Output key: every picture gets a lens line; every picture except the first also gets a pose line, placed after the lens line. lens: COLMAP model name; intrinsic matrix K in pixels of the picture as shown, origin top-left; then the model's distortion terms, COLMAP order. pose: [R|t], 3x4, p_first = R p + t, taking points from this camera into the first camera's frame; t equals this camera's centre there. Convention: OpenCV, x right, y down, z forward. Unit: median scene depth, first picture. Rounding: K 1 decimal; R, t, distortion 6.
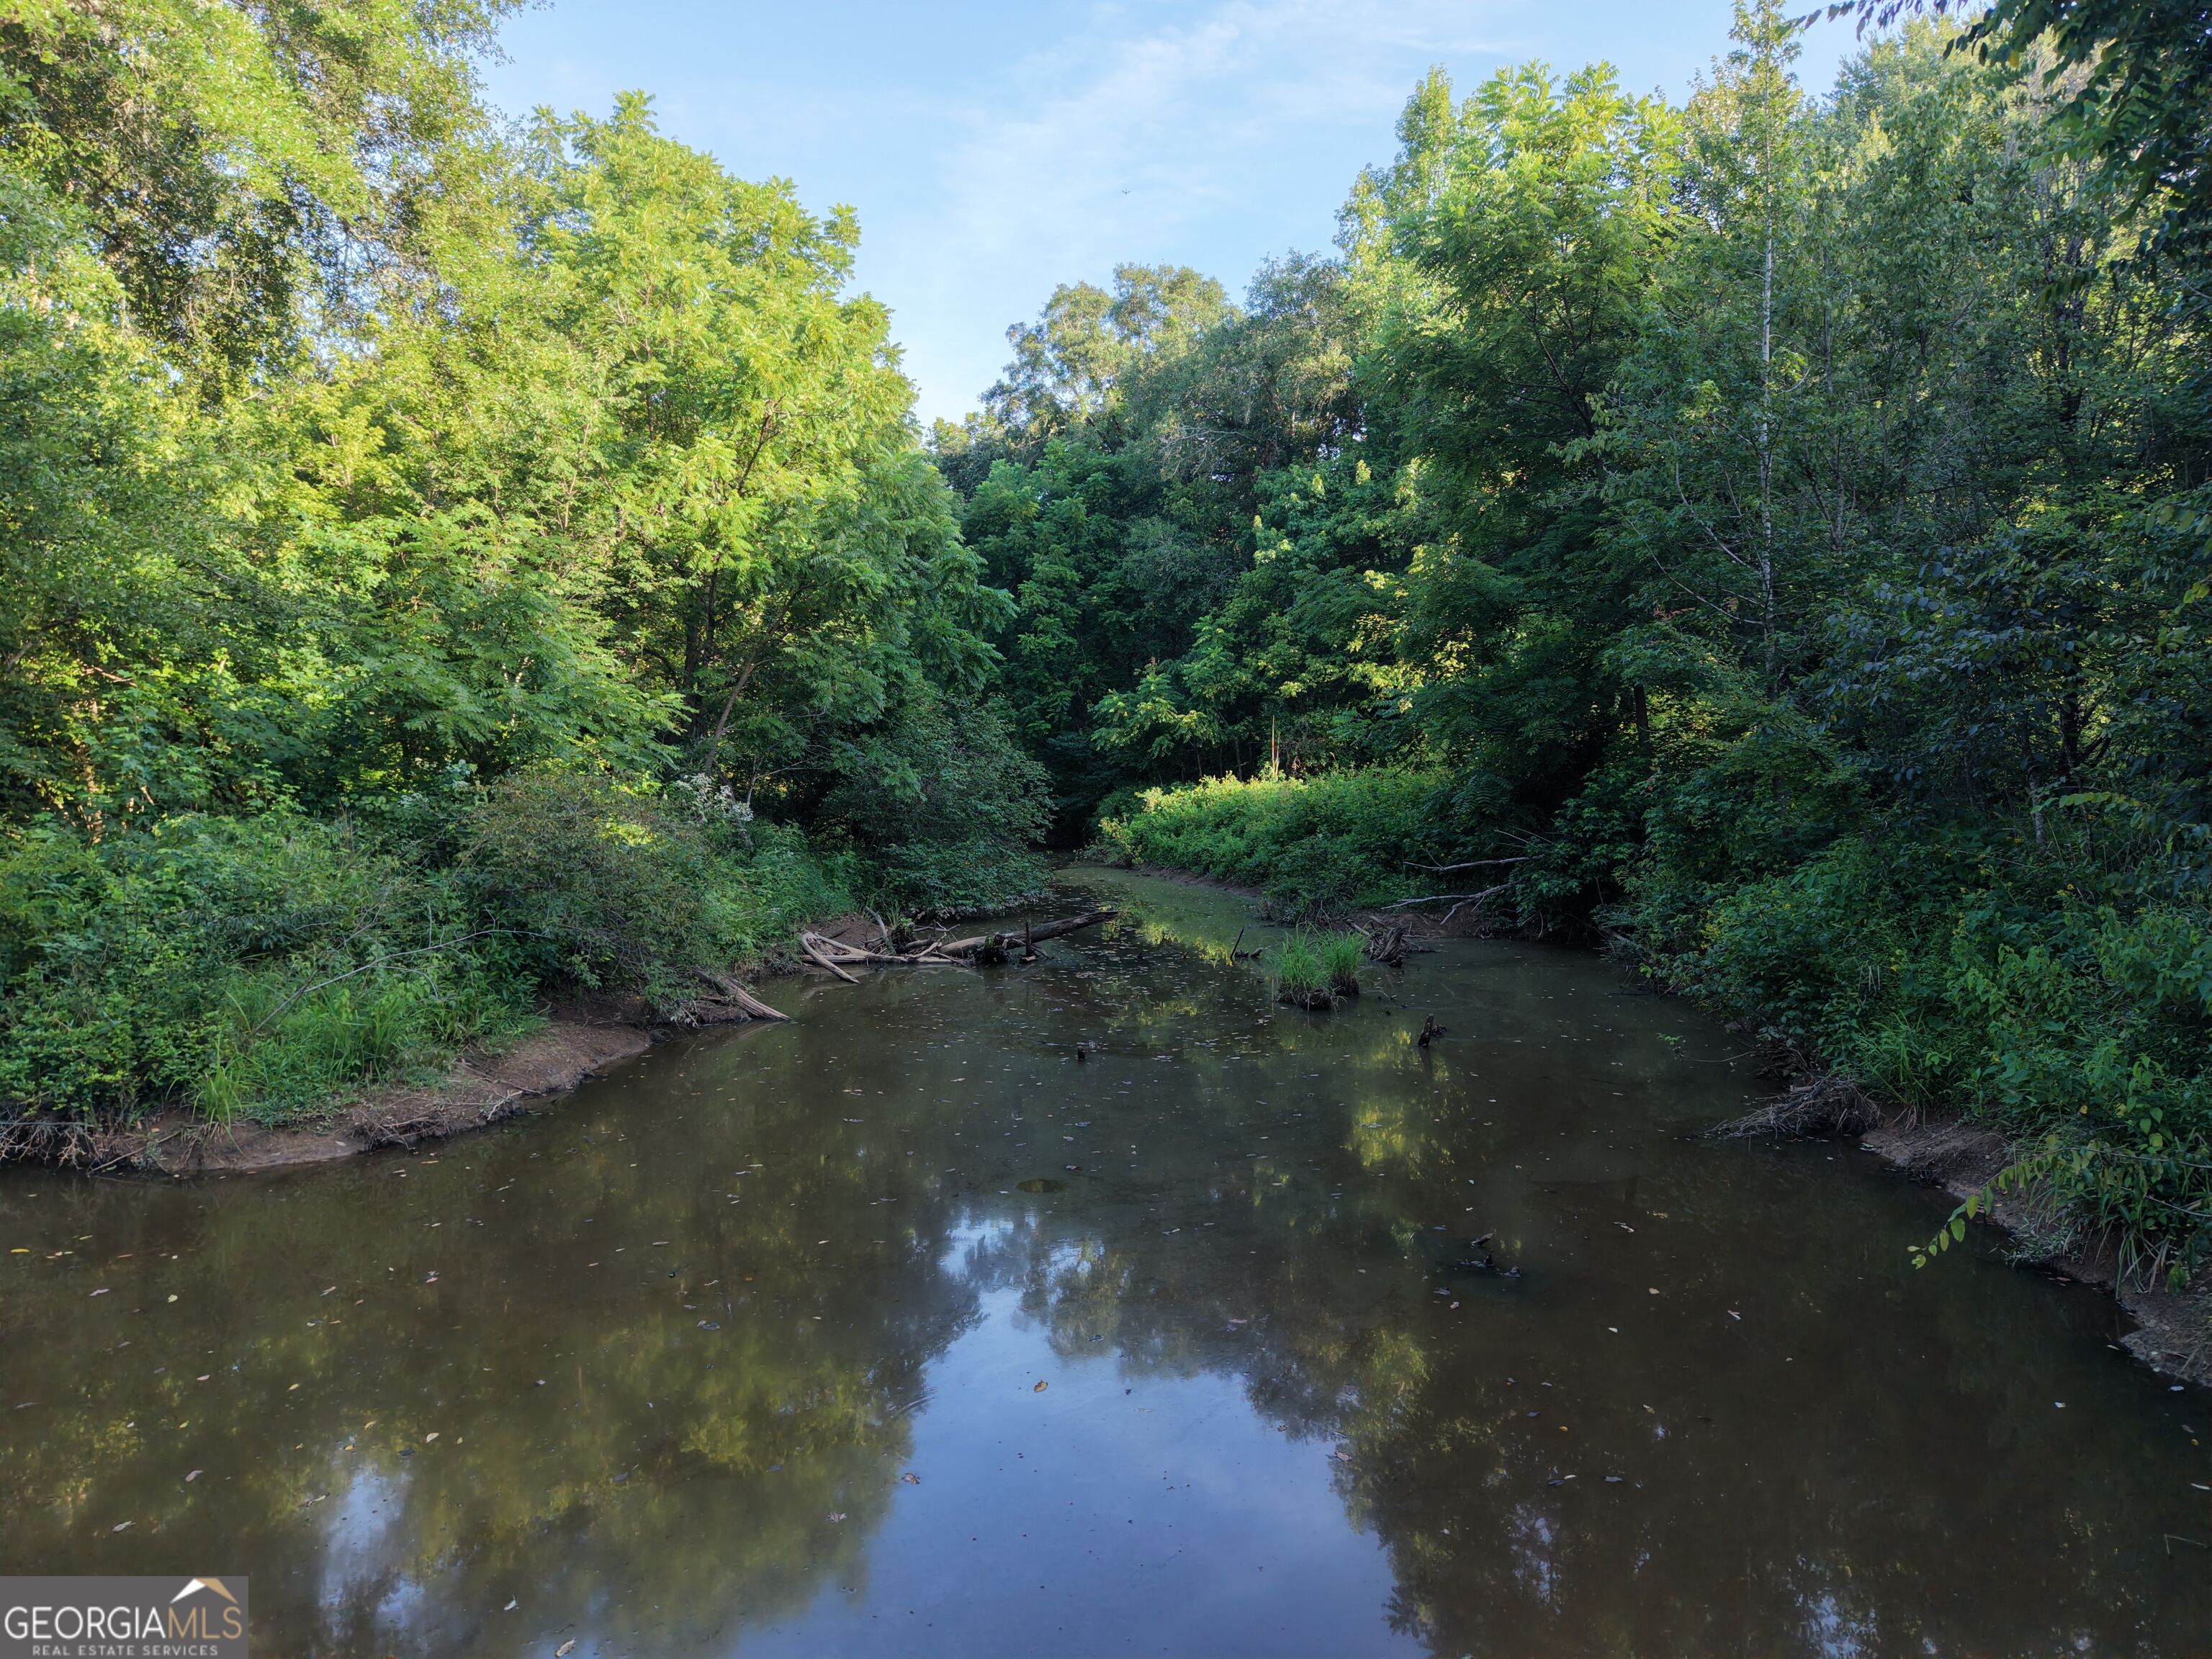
lens RADIAL K [[1531.1, 0, 1106.0], [0, 1531.1, 829.5], [0, 0, 1]] dist [0.338261, 0.000024]
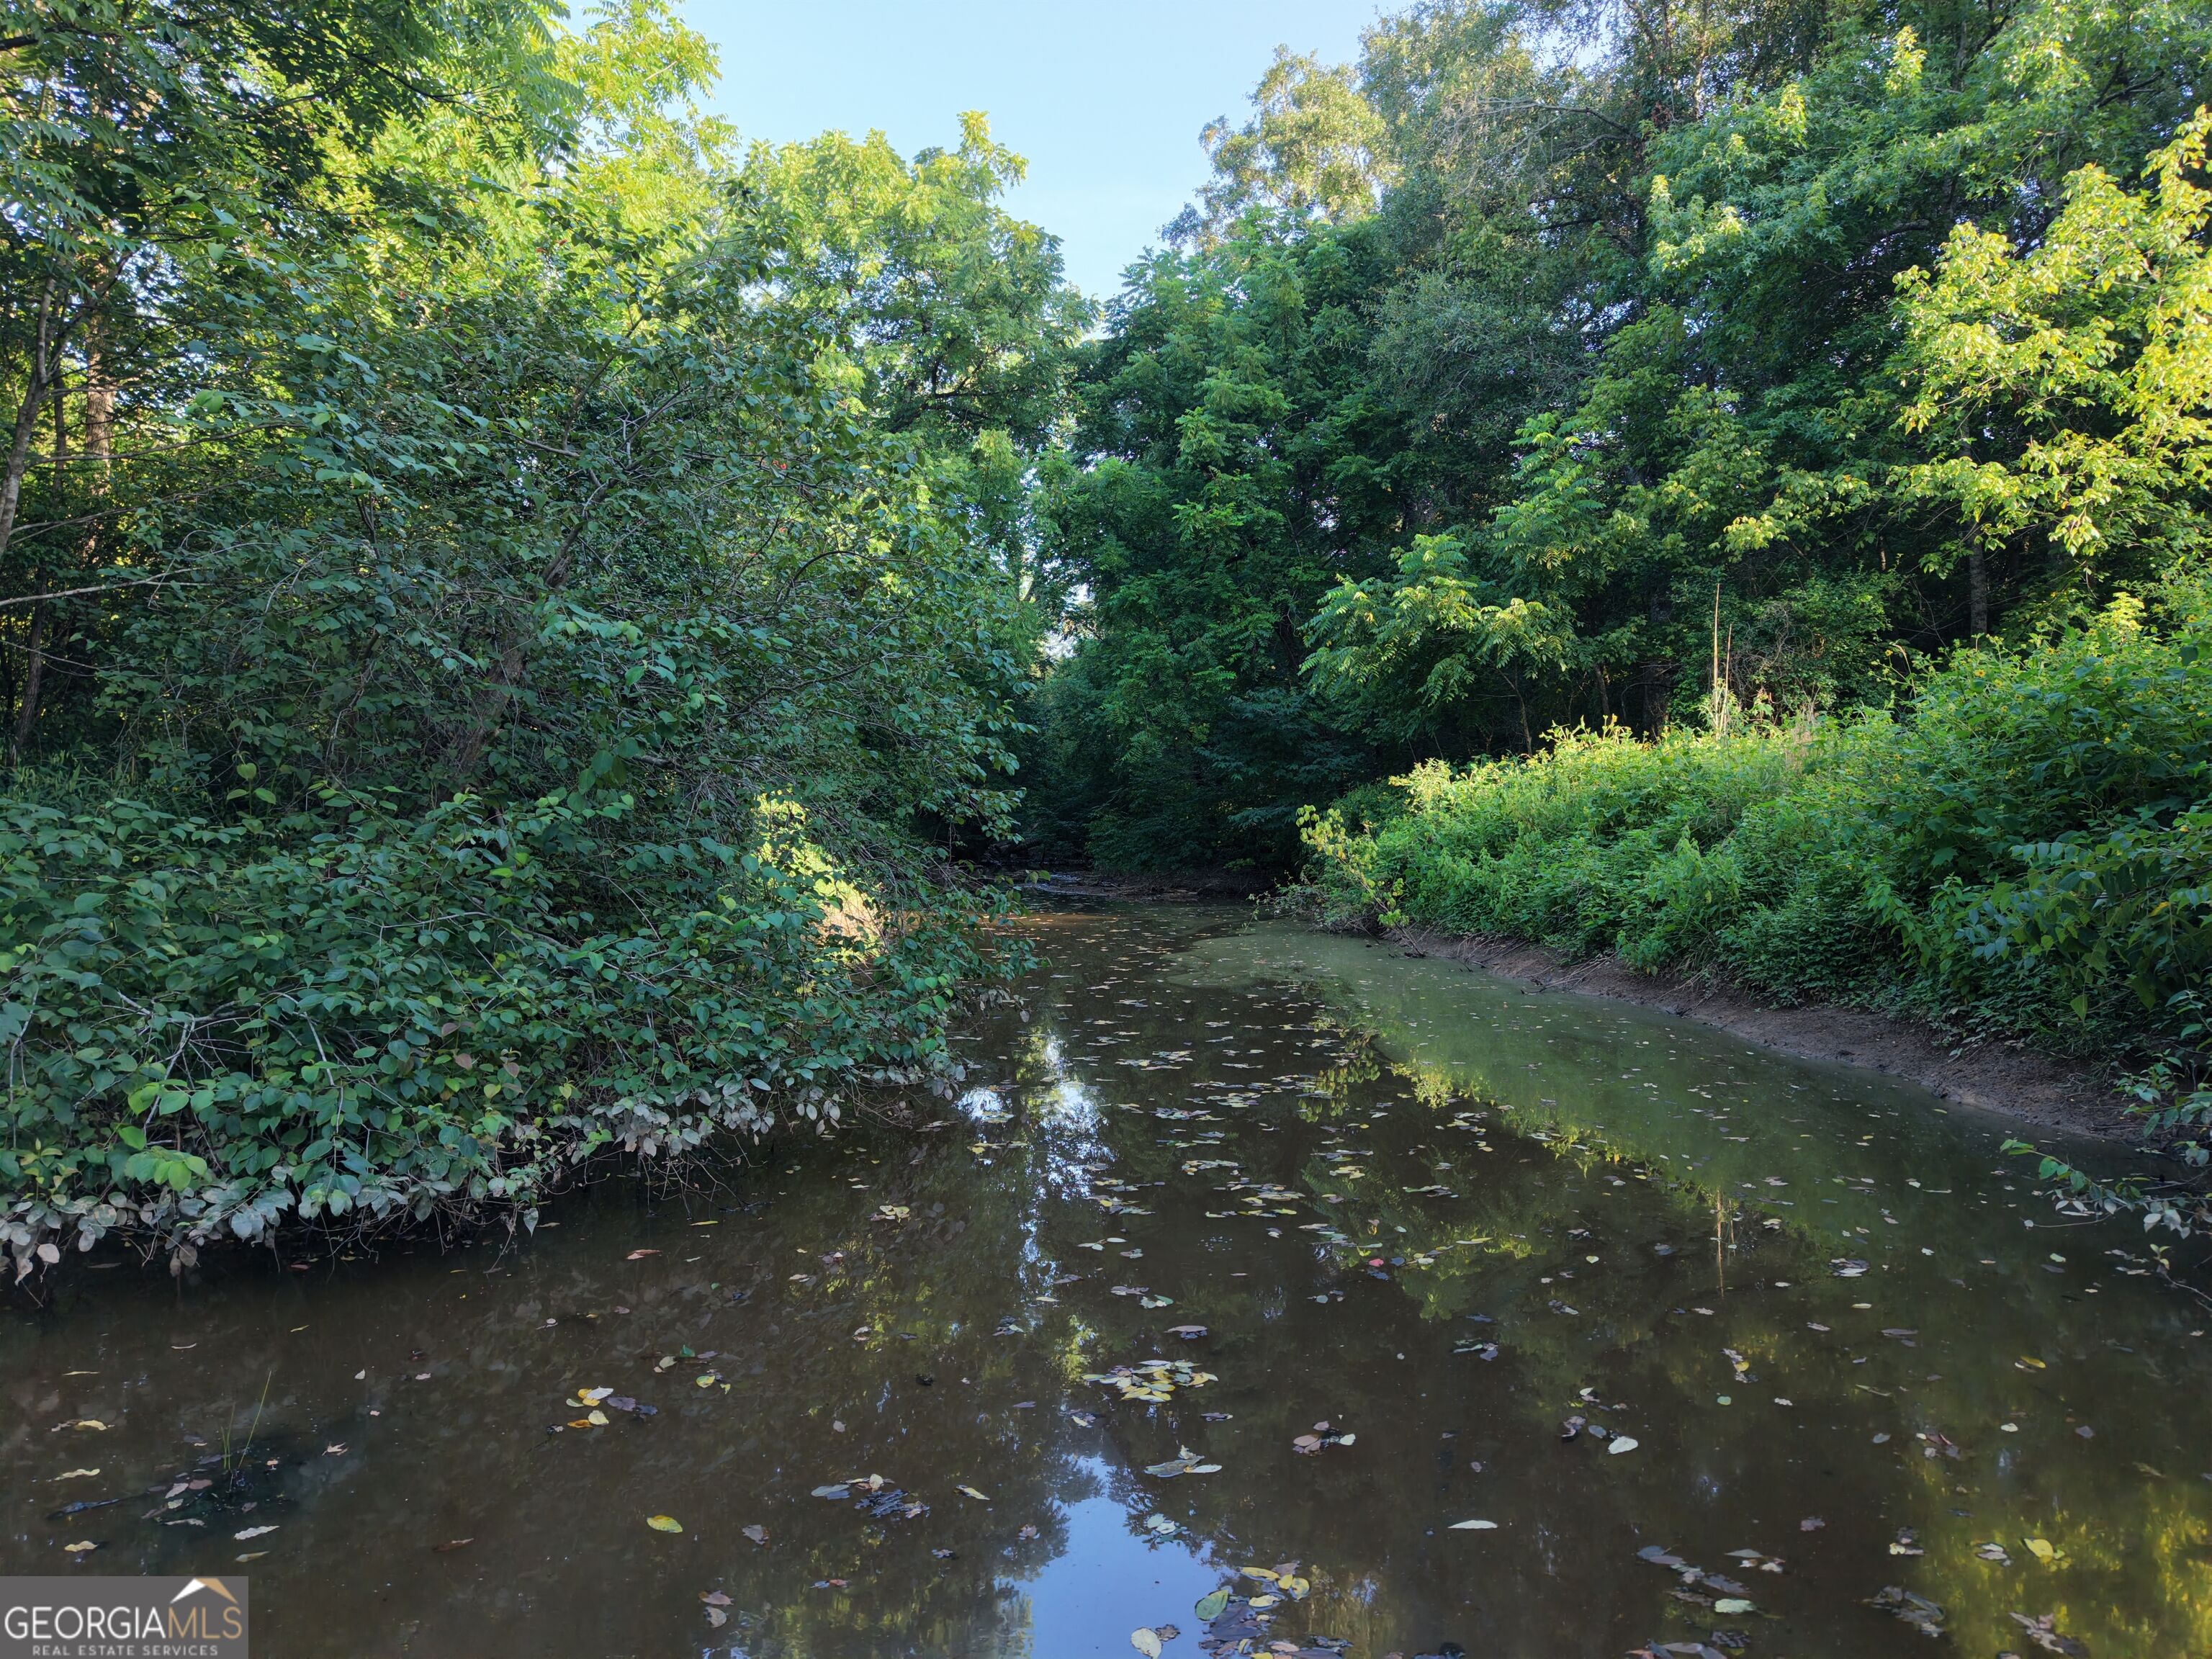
lens RADIAL K [[1506.6, 0, 1102.6], [0, 1506.6, 868.3], [0, 0, 1]] dist [0.006035, -0.001823]
pose [[0.984395, 0.000318, -0.175975, 0.013300], [-0.003710, 0.999814, -0.018952, 0.012908], [0.175936, 0.019309, 0.984212, 0.528099]]
